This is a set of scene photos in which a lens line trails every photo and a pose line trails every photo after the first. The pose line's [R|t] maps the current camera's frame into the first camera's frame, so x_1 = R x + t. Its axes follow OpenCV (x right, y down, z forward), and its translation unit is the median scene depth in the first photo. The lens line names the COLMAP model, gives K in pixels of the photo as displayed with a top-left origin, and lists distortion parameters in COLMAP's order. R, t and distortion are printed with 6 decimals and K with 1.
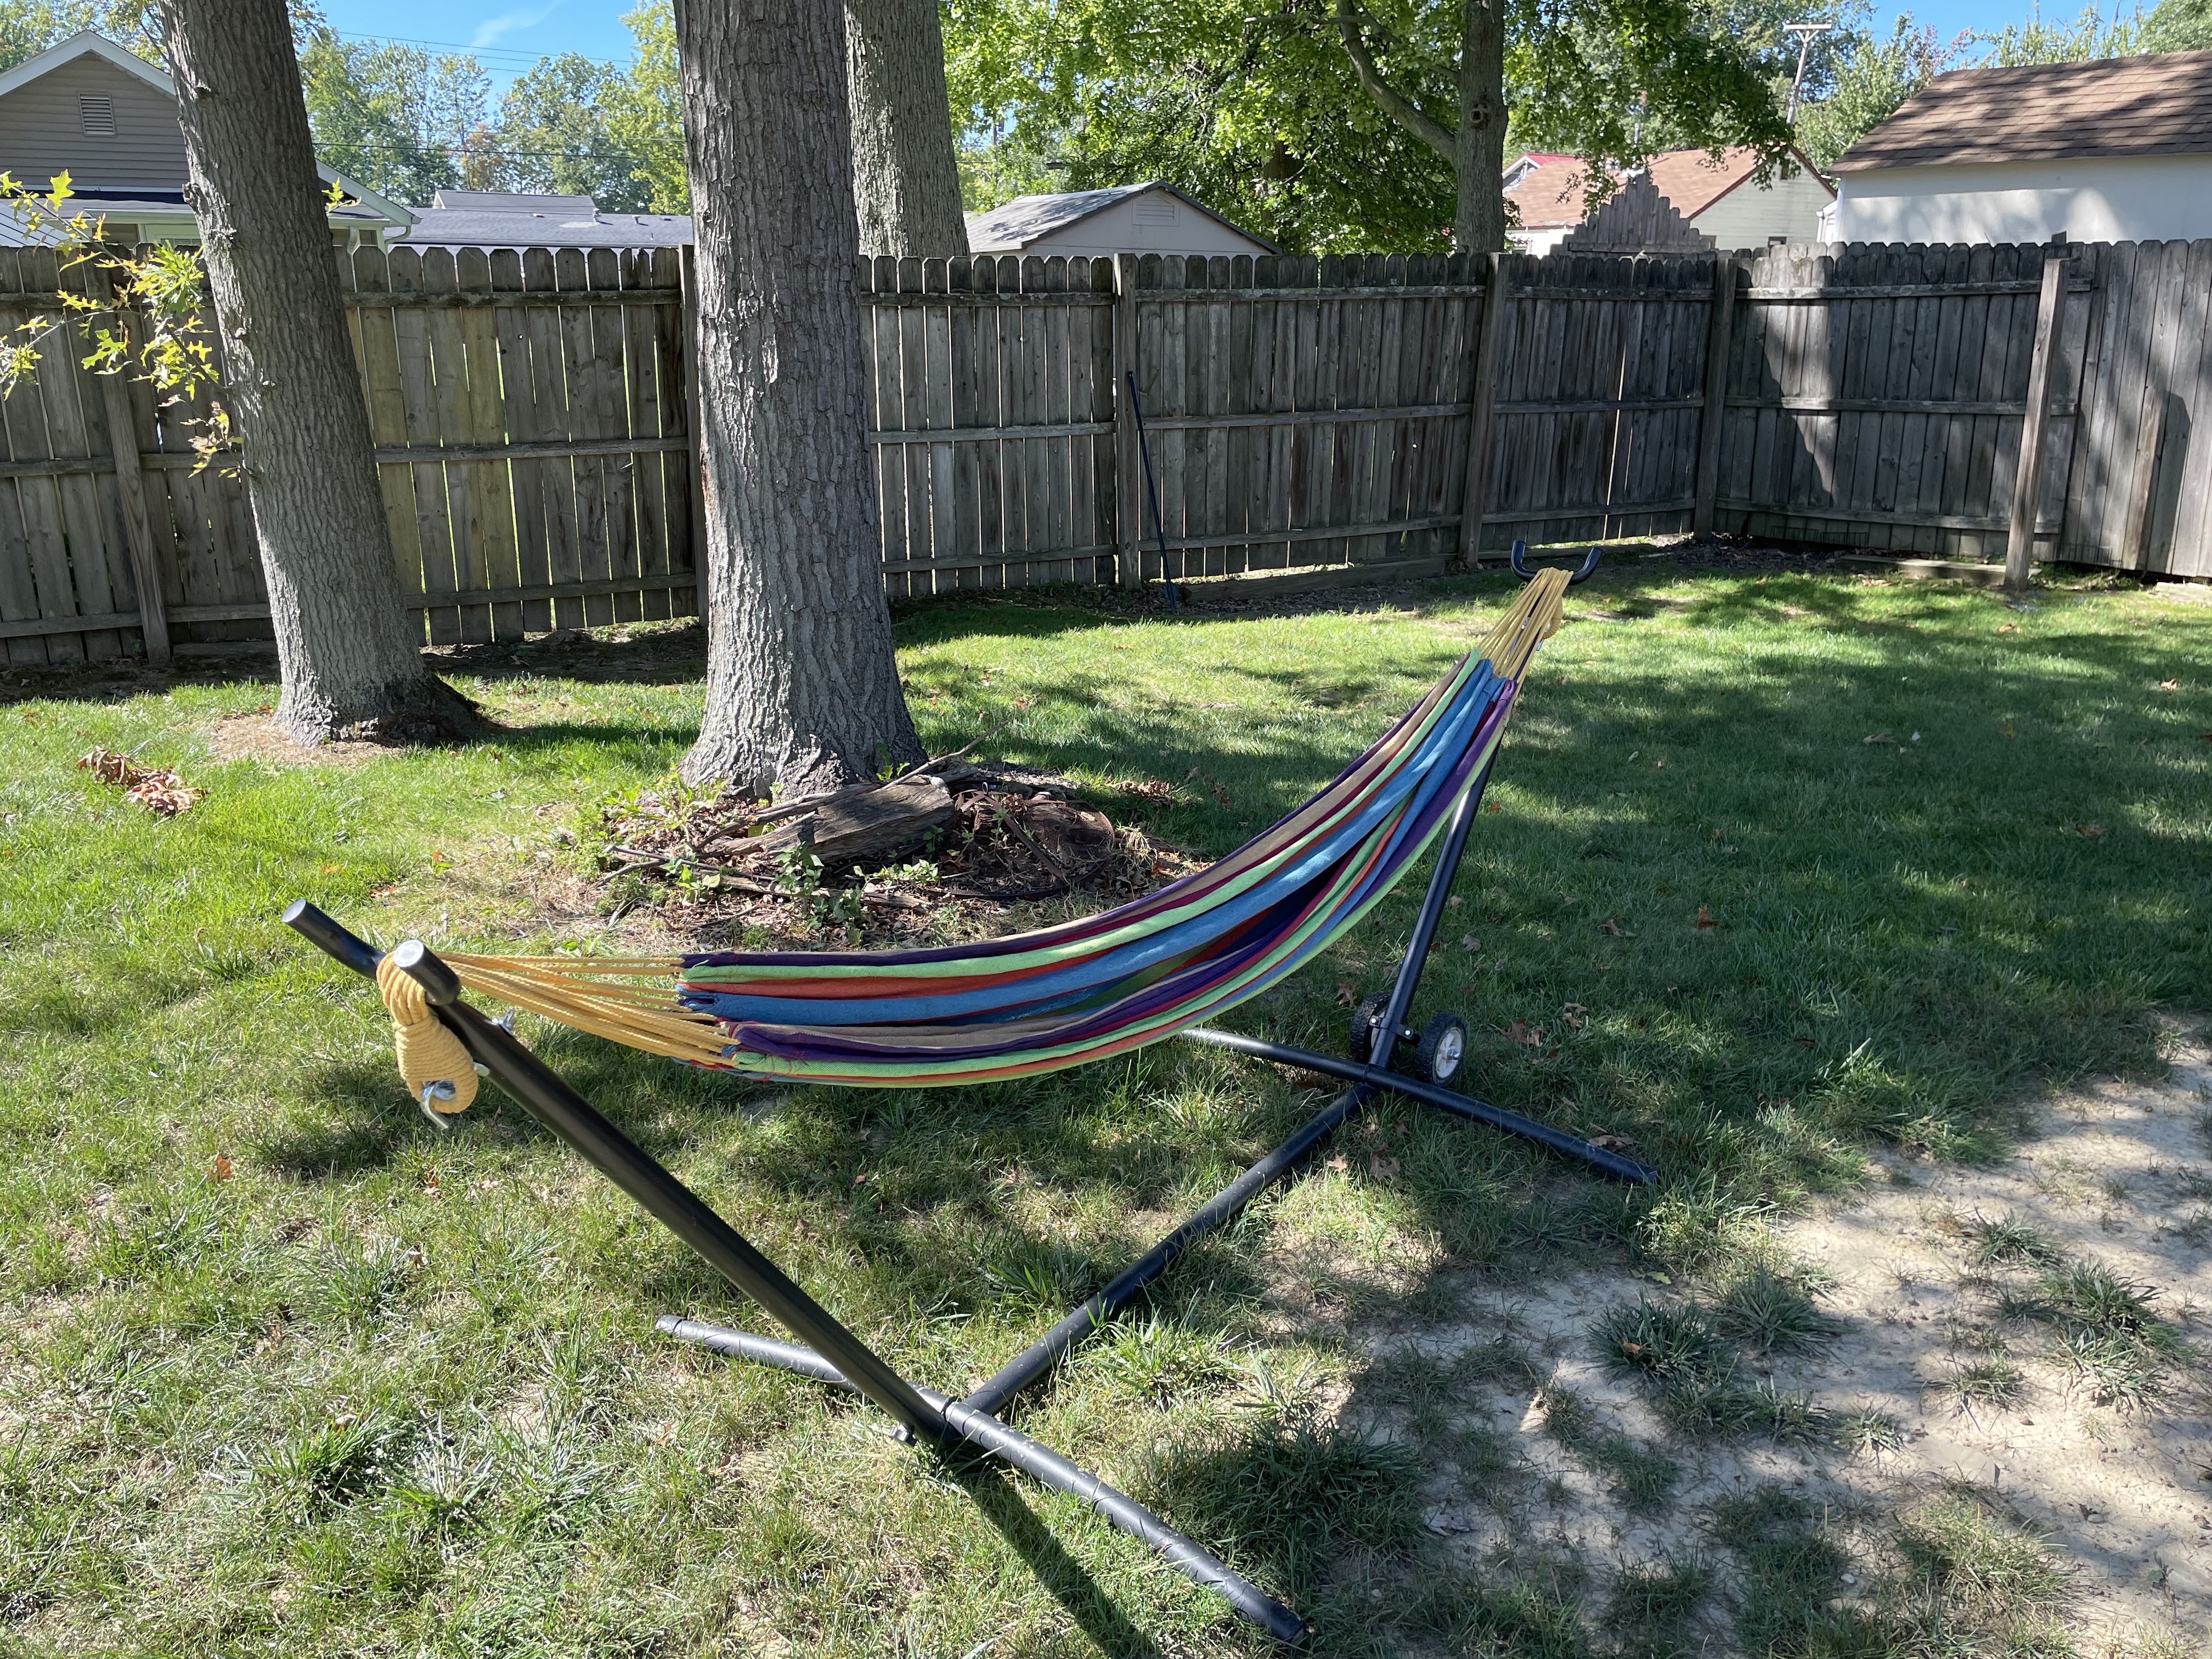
lens RADIAL K [[1719.2, 0, 1106.0], [0, 1719.2, 829.5], [0, 0, 1]] dist [0.097878, -0.128818]
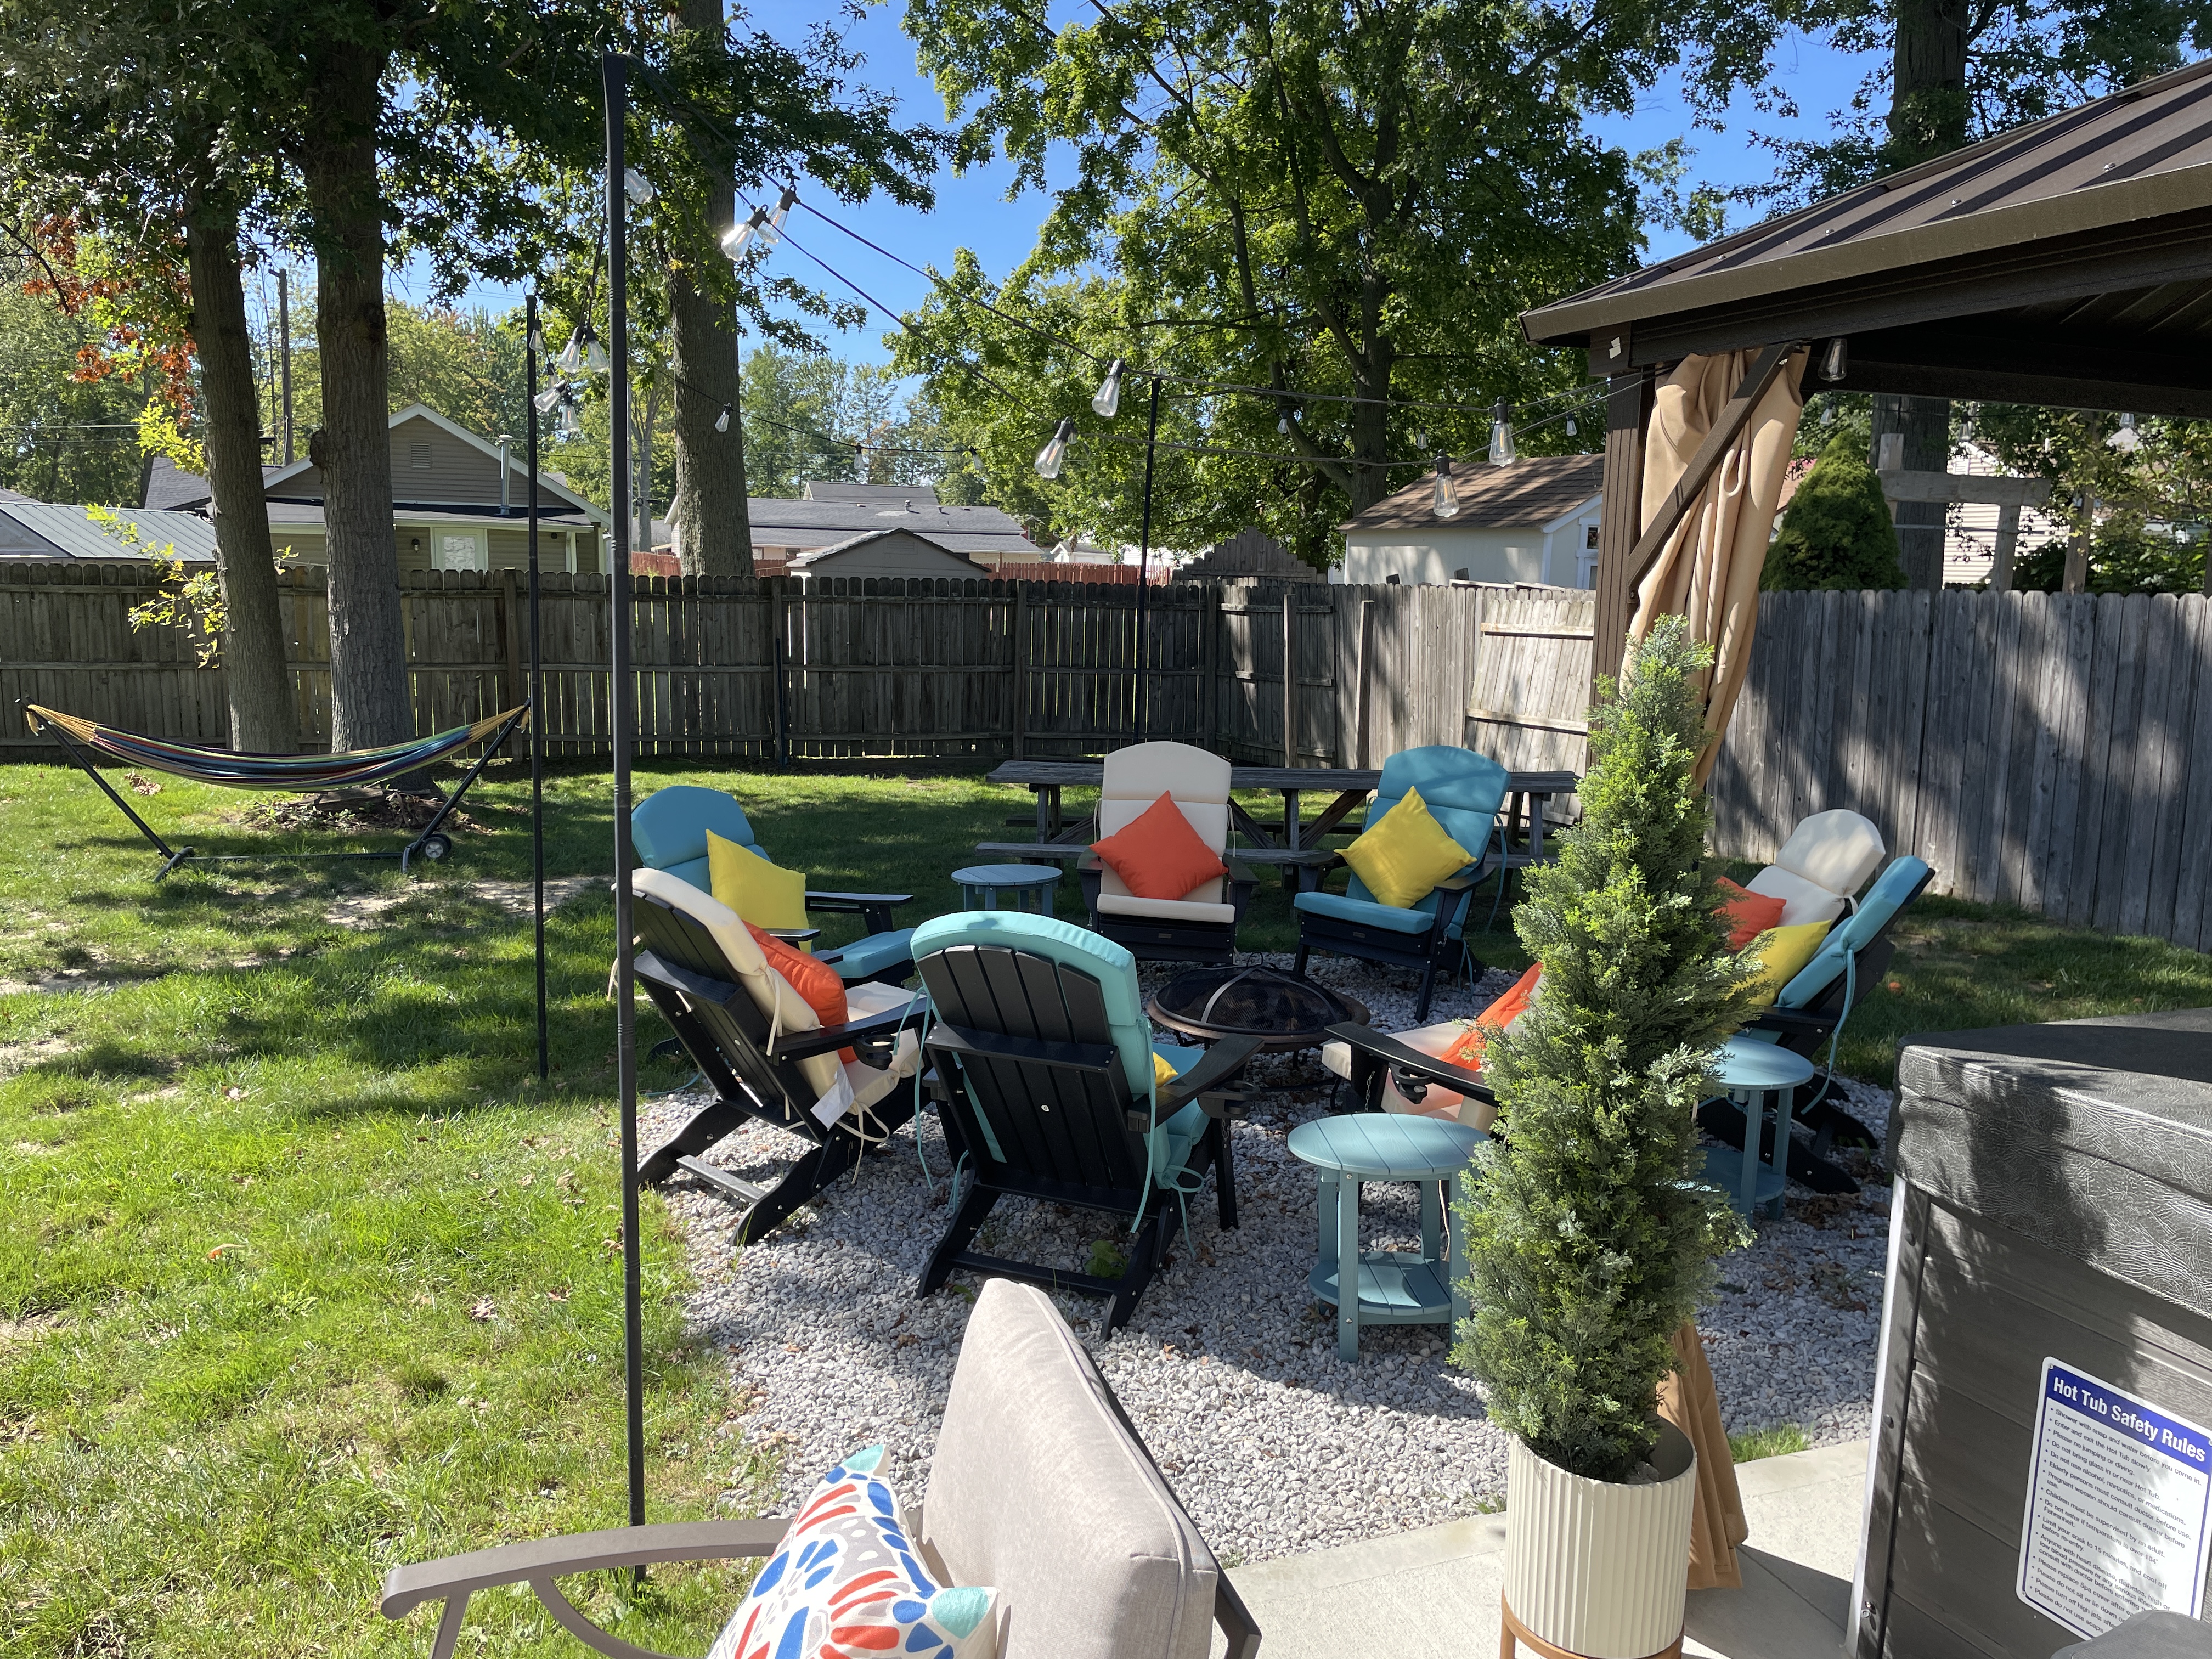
lens RADIAL K [[1719.2, 0, 1106.0], [0, 1719.2, 829.5], [0, 0, 1]] dist [0.097878, -0.128818]
pose [[0.973261, 0.057018, -0.222515, 0.735800], [-0.088623, 0.986910, -0.134740, 0.136079], [0.211919, 0.150857, 0.965574, -0.603446]]
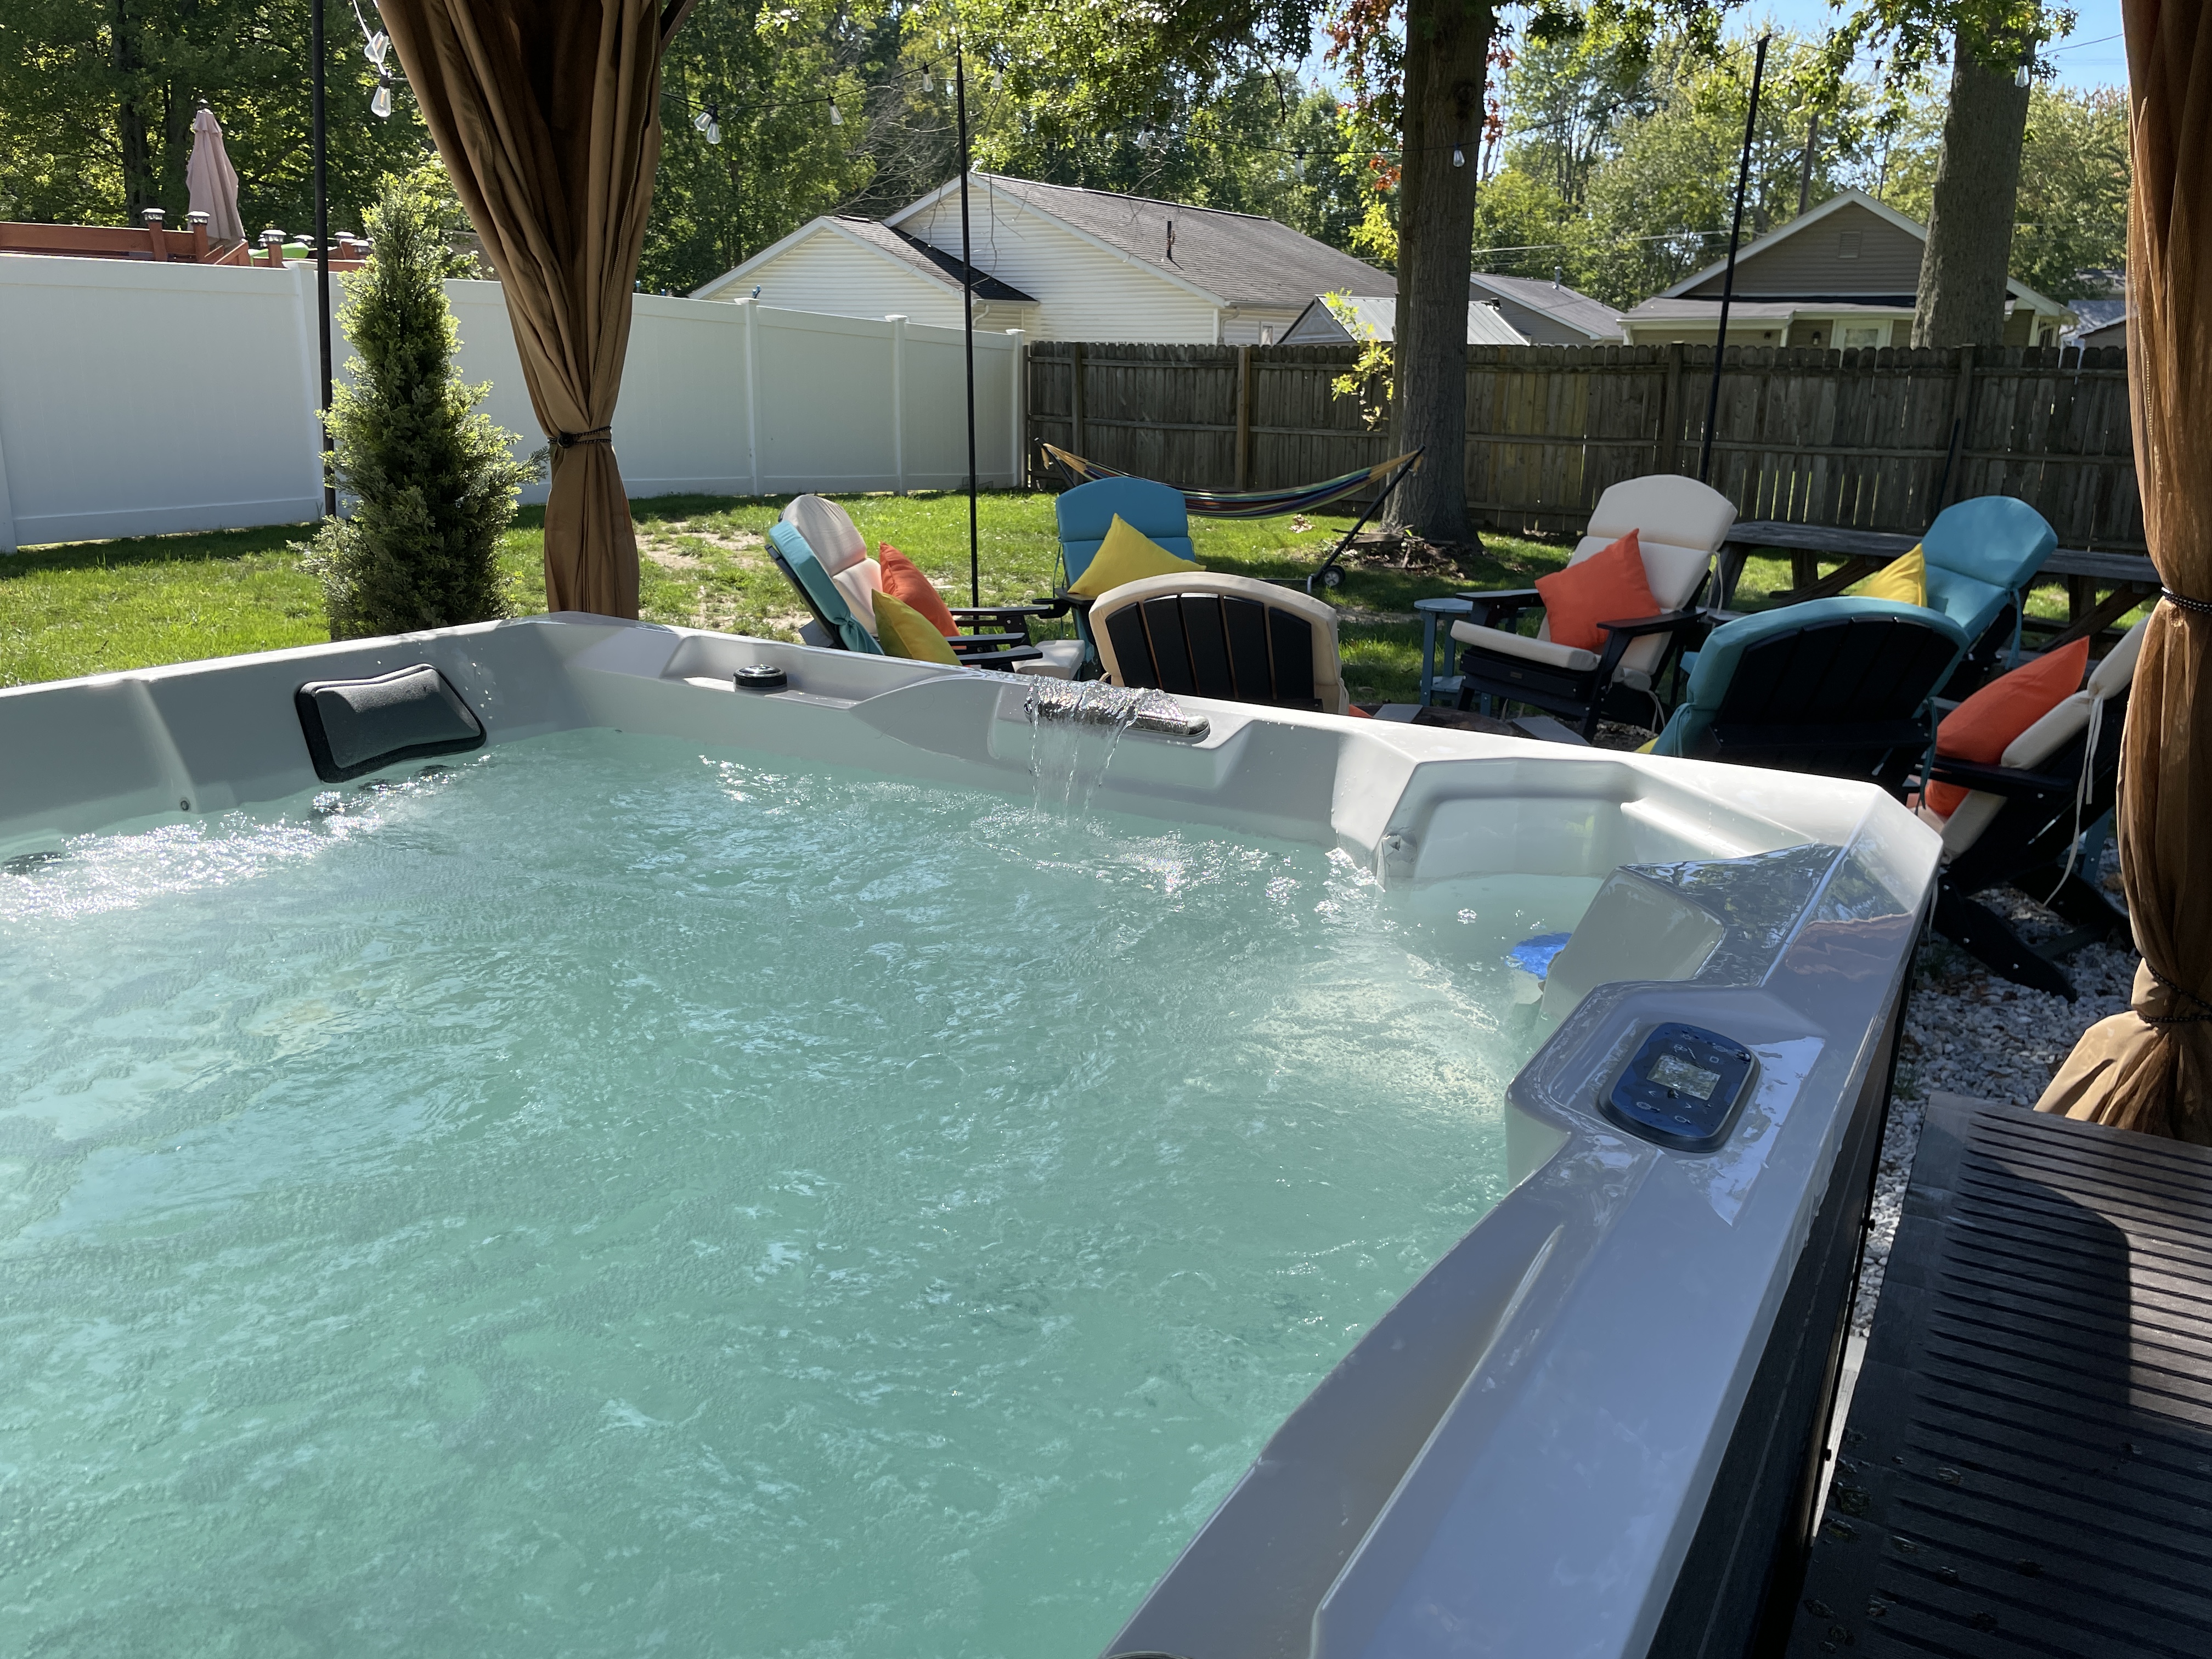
lens RADIAL K [[1719.2, 0, 1106.0], [0, 1719.2, 829.5], [0, 0, 1]] dist [0.097878, -0.128818]
pose [[0.435757, 0.249011, -0.864933, 1.114237], [-0.281715, 0.950418, 0.131692, 0.093999], [0.854841, 0.186278, 0.484301, -0.344742]]
